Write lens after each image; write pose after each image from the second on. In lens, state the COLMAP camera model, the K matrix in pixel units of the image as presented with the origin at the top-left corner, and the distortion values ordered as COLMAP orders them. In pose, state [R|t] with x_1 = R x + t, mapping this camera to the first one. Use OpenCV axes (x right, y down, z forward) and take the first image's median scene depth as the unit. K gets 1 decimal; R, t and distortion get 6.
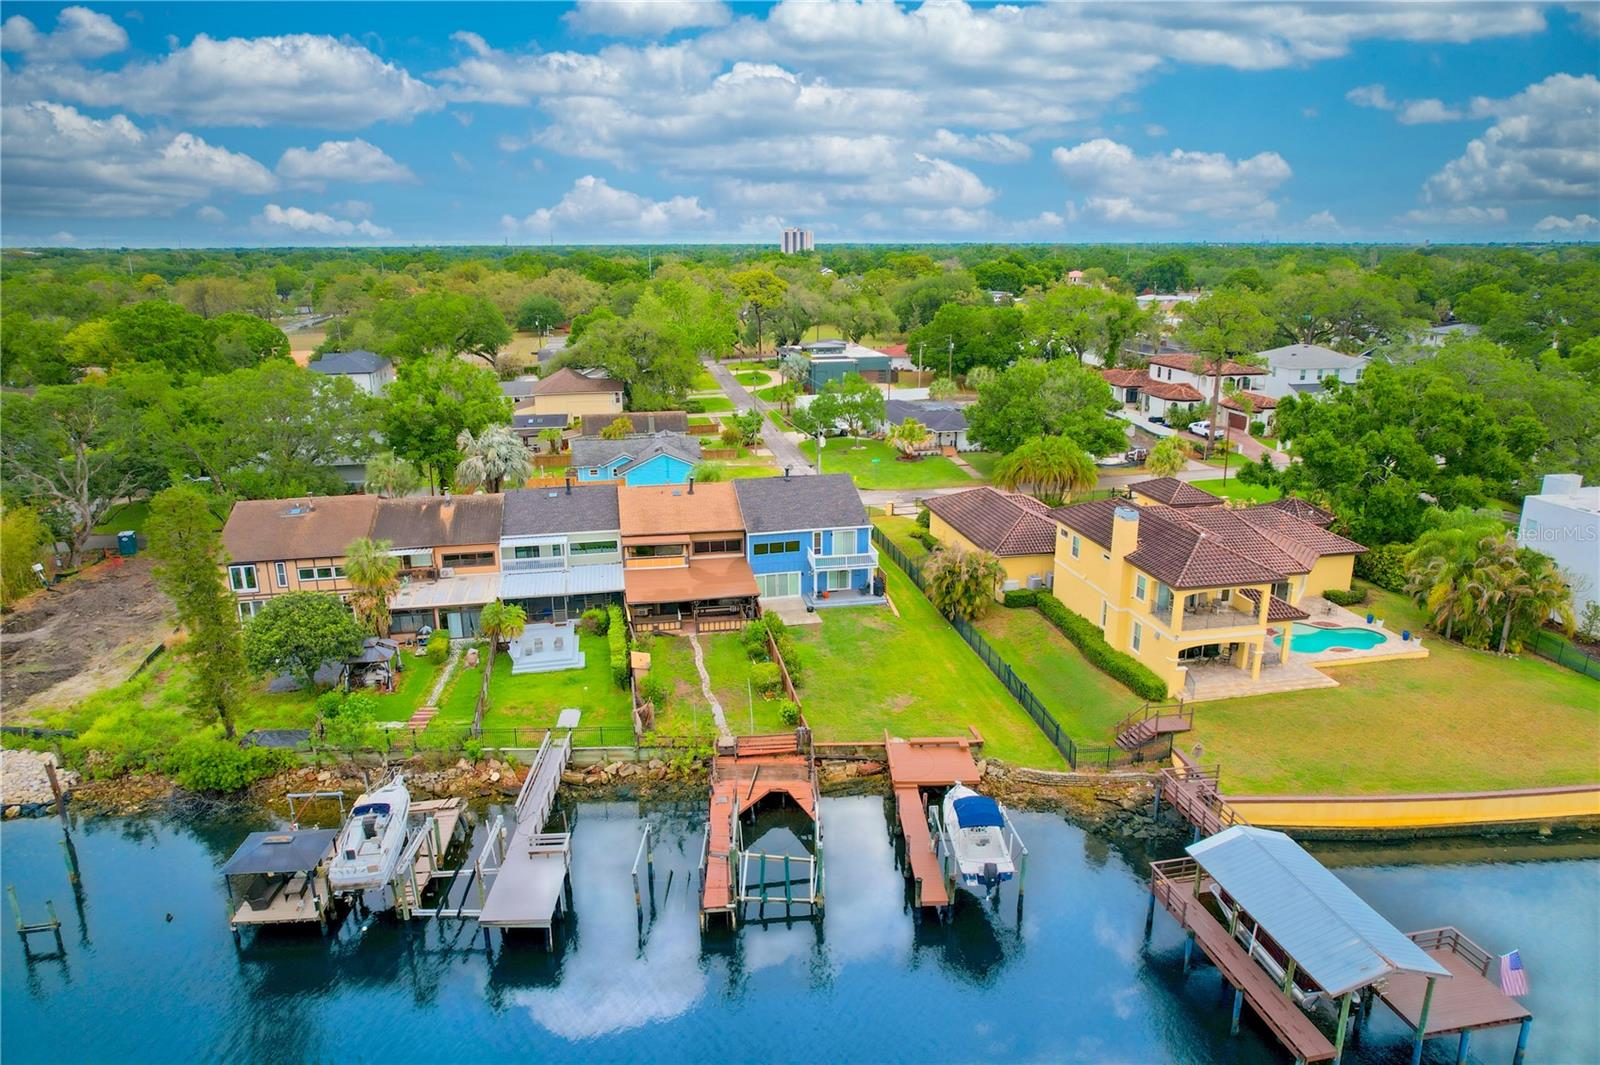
lens RADIAL K [[1009.8, 0, 798.5], [0, 1009.8, 532.4], [0, 0, 1]] dist [-0.020604, 0.001302]
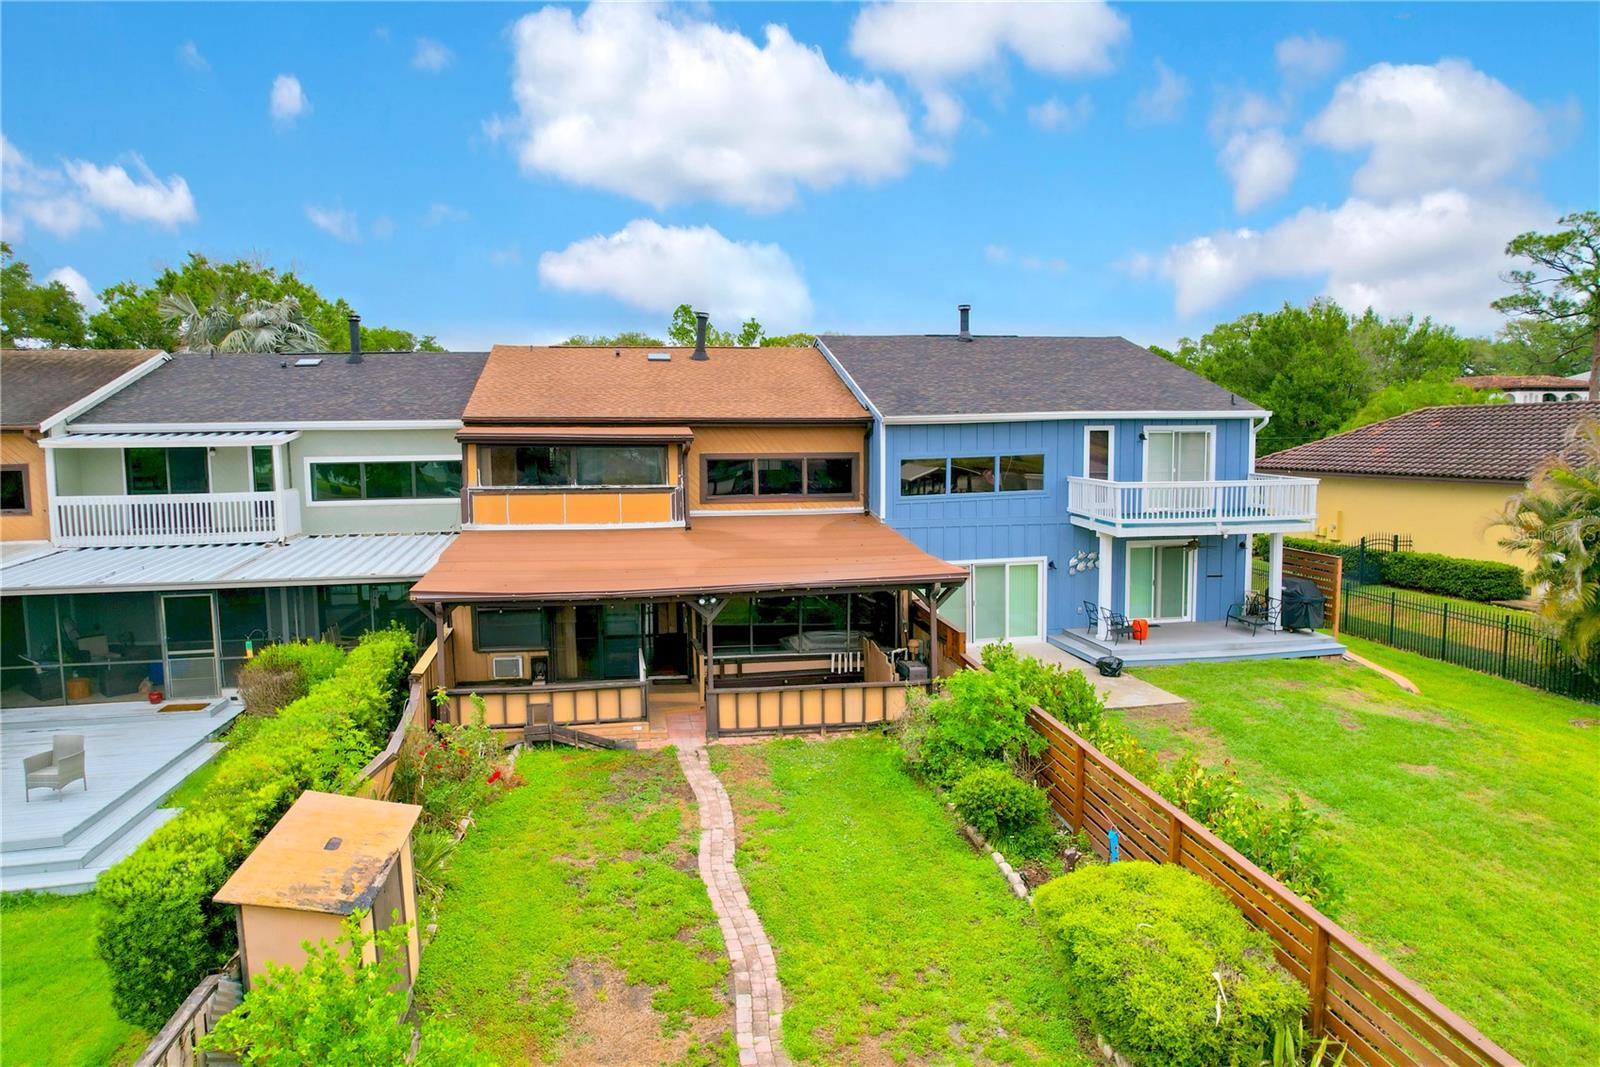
lens RADIAL K [[1009.8, 0, 798.6], [0, 1009.8, 530.4], [0, 0, 1]] dist [-0.020604, 0.001302]
pose [[0.999739, -0.007608, -0.021550, -0.073693], [0.003578, 0.983444, -0.181175, 0.095010], [0.022572, 0.181050, 0.983215, 0.752800]]
